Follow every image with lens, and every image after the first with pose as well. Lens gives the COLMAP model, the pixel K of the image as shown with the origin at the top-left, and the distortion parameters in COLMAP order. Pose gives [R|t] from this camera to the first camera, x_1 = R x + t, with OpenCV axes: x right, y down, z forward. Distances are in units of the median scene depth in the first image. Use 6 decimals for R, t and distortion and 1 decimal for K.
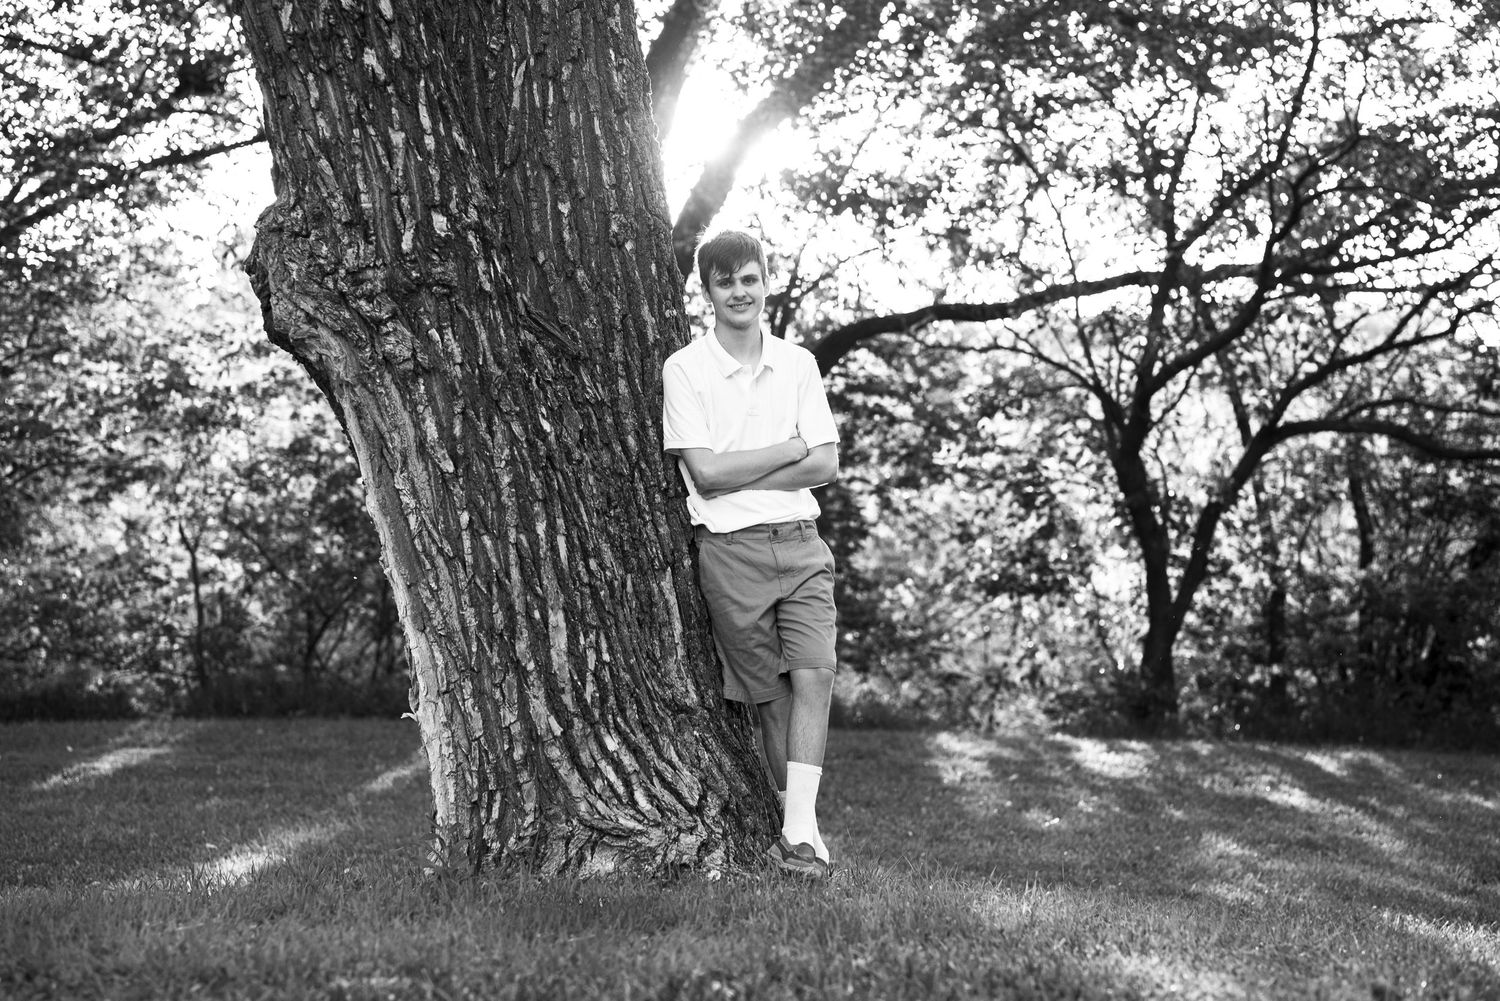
lens RADIAL K [[2770.5, 0, 755.7], [0, 2770.5, 504.1], [0, 0, 1]] dist [0.295394, 0.000000]
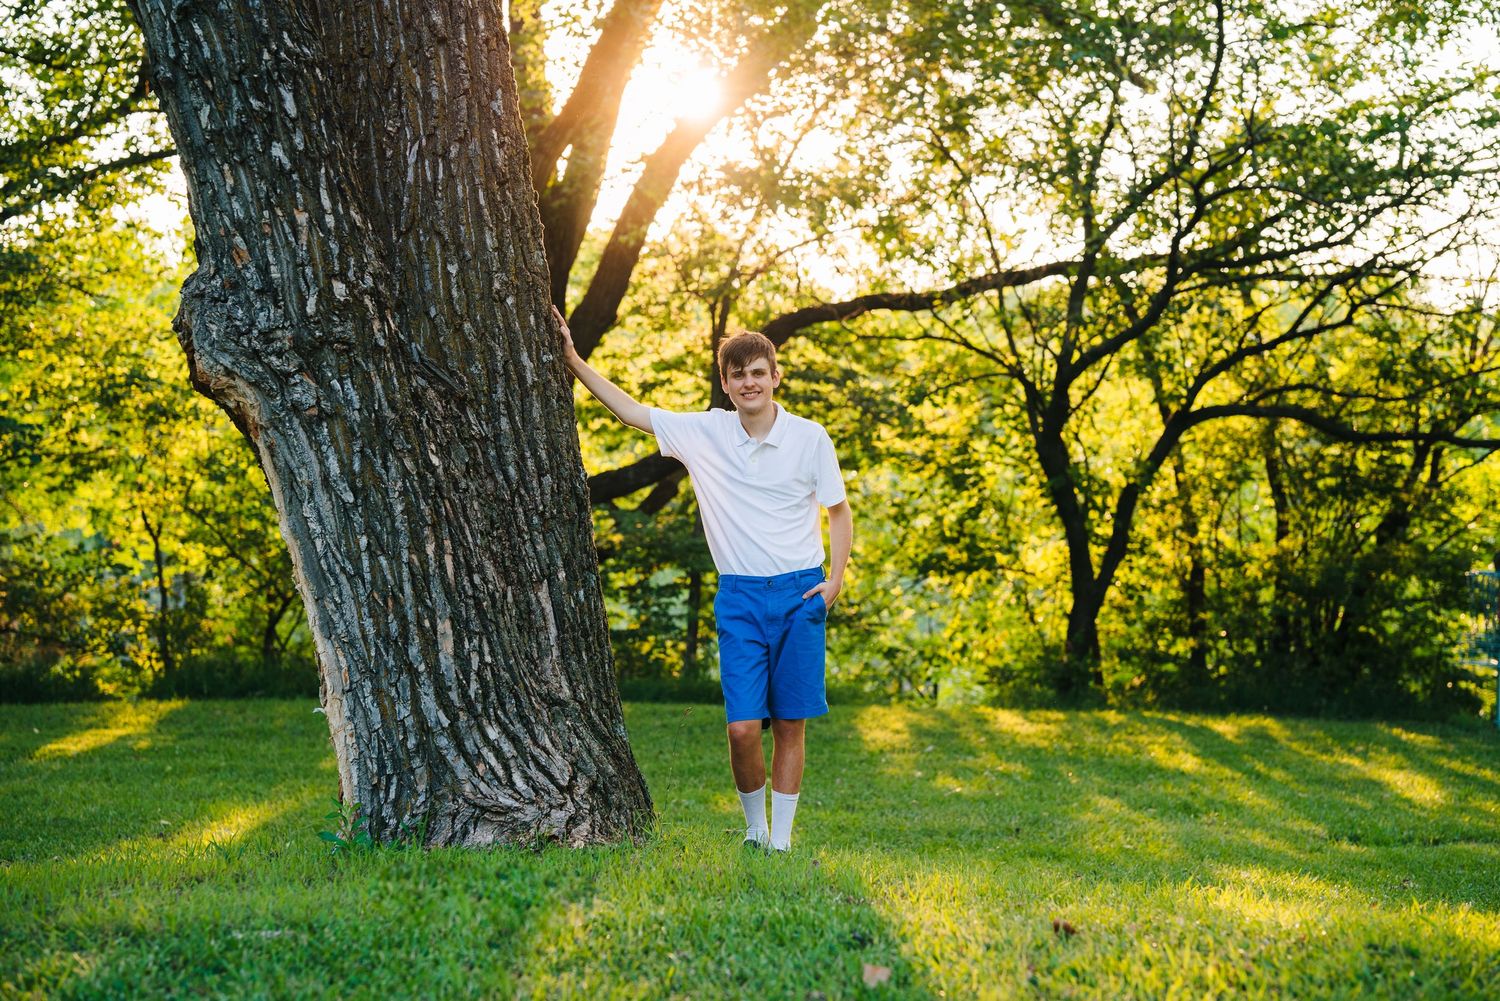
lens RADIAL K [[2770.5, 0, 759.7], [0, 2770.5, 494.3], [0, 0, 1]] dist [0.295394, 0.000000]
pose [[0.999911, -0.008454, 0.010326, 0.013904], [0.008373, 0.999934, 0.007889, -0.006340], [-0.010392, -0.007802, 0.999916, -0.047838]]
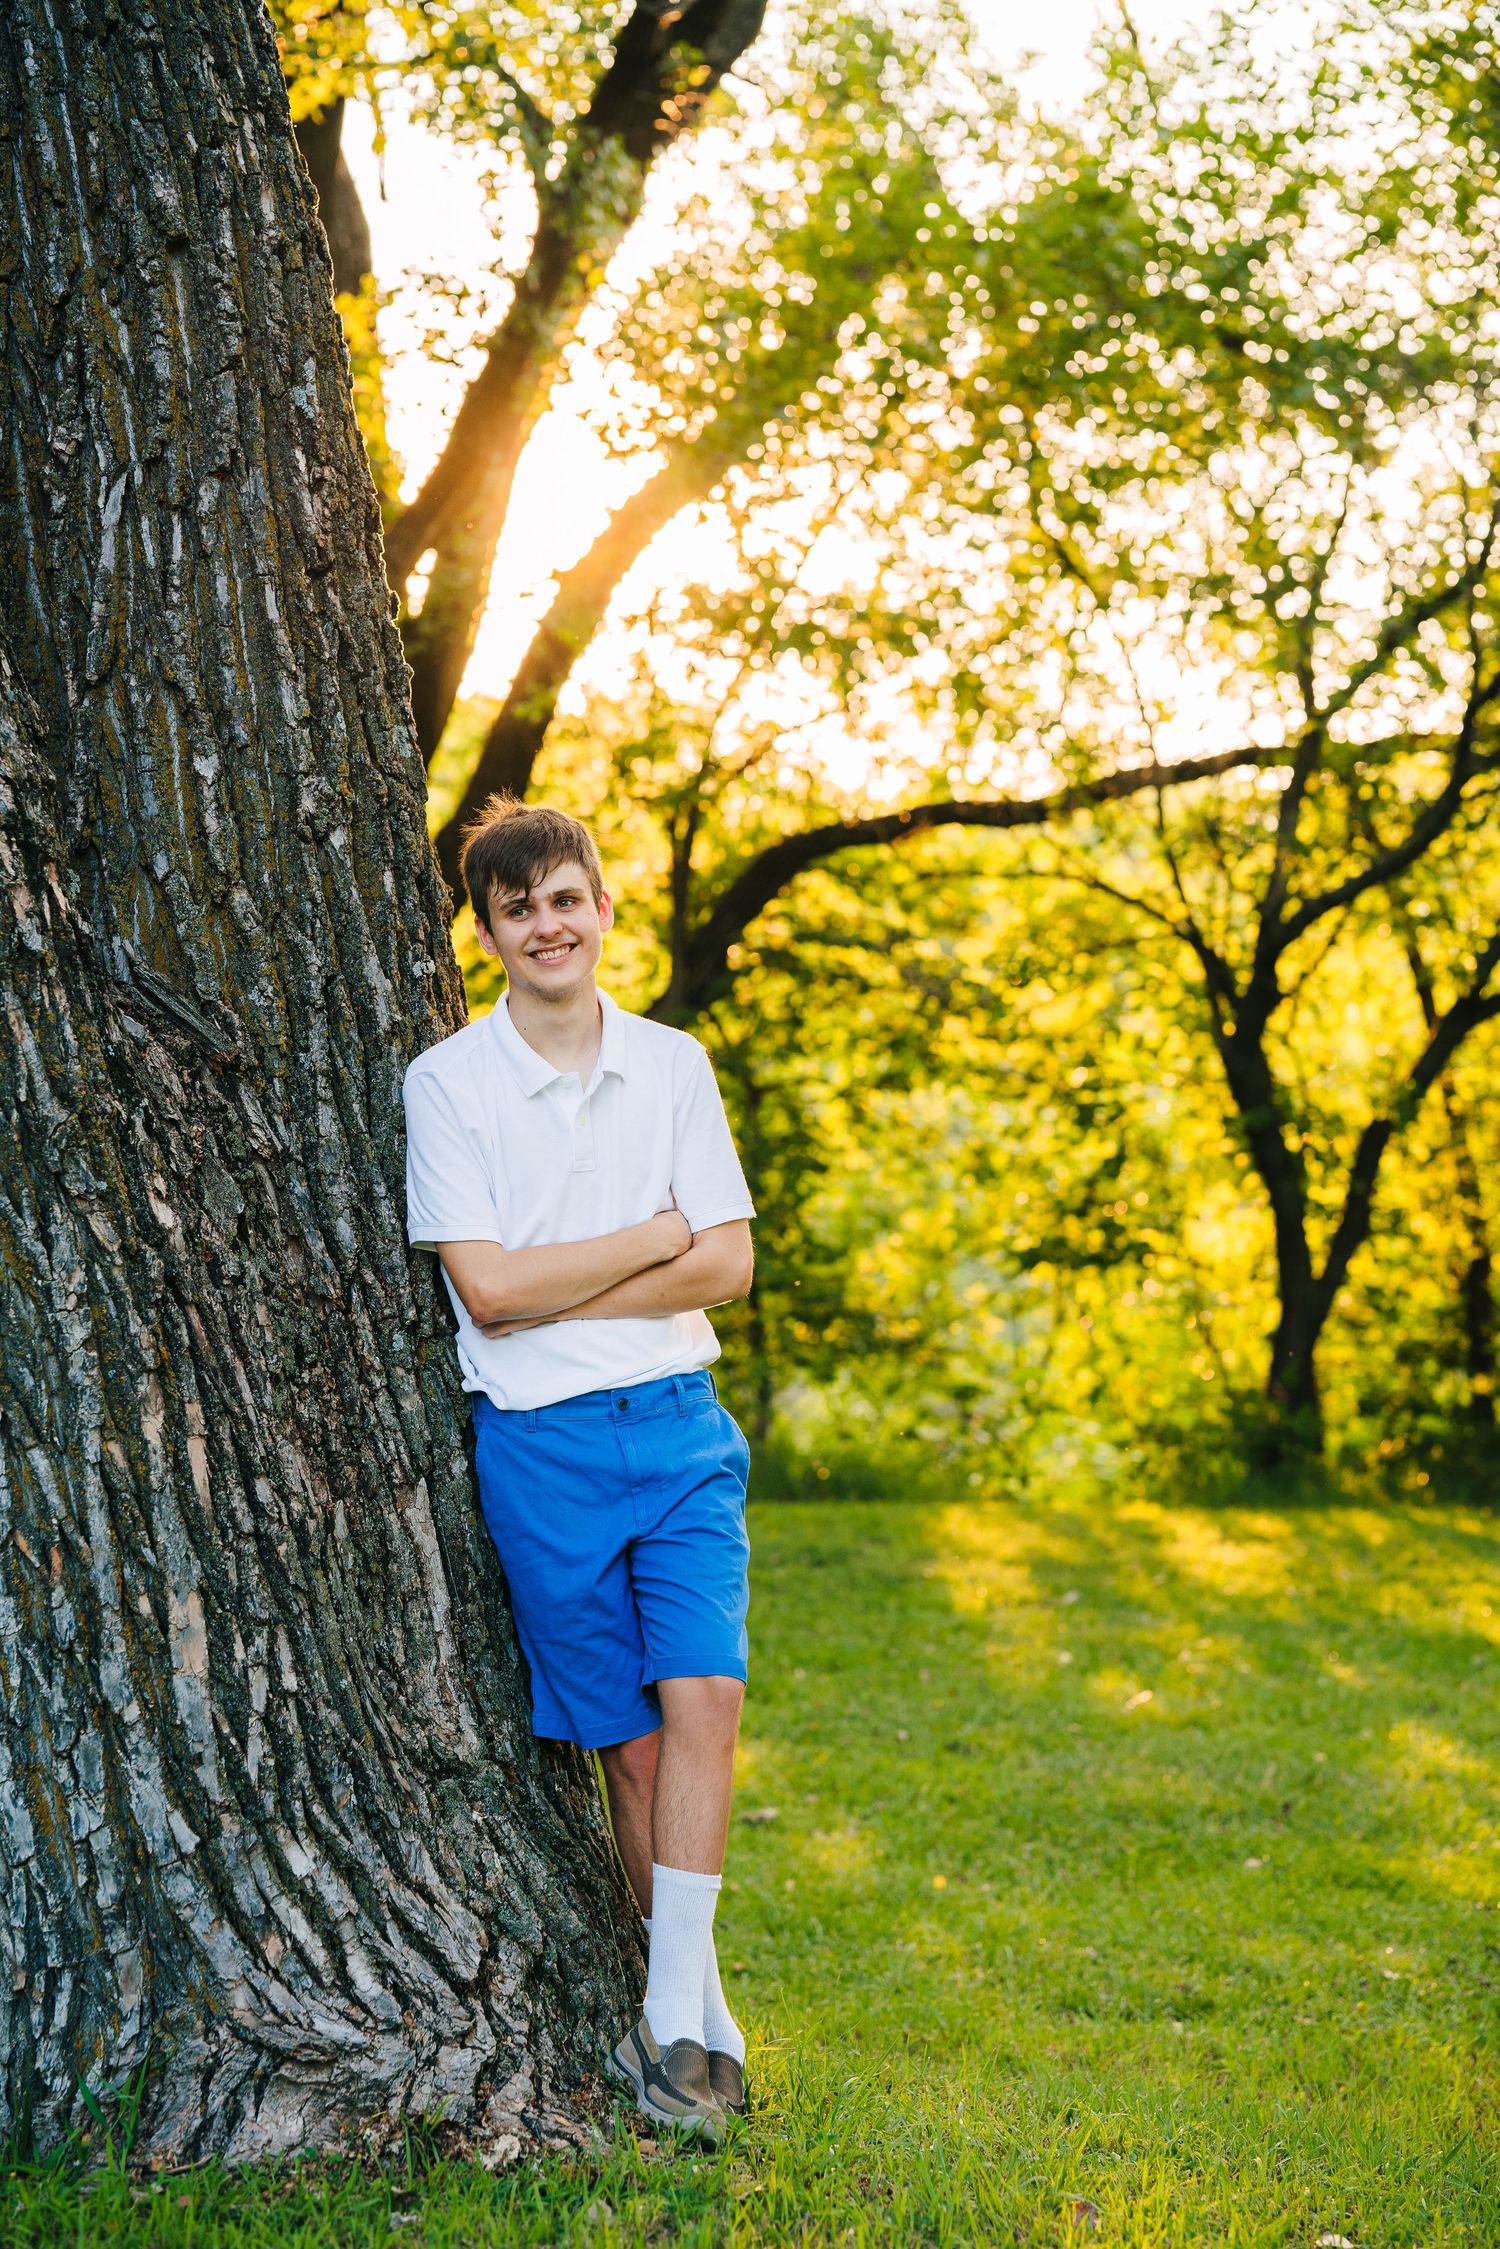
lens RADIAL K [[4153.9, 0, 754.5], [0, 4153.9, 1143.8], [0, 0, 1]] dist [0.295394, 0.000000]
pose [[0.999688, -0.012861, 0.021404, 0.004124], [0.012448, 0.999736, 0.019324, -0.015579], [-0.021647, -0.019052, 0.999584, 0.071756]]
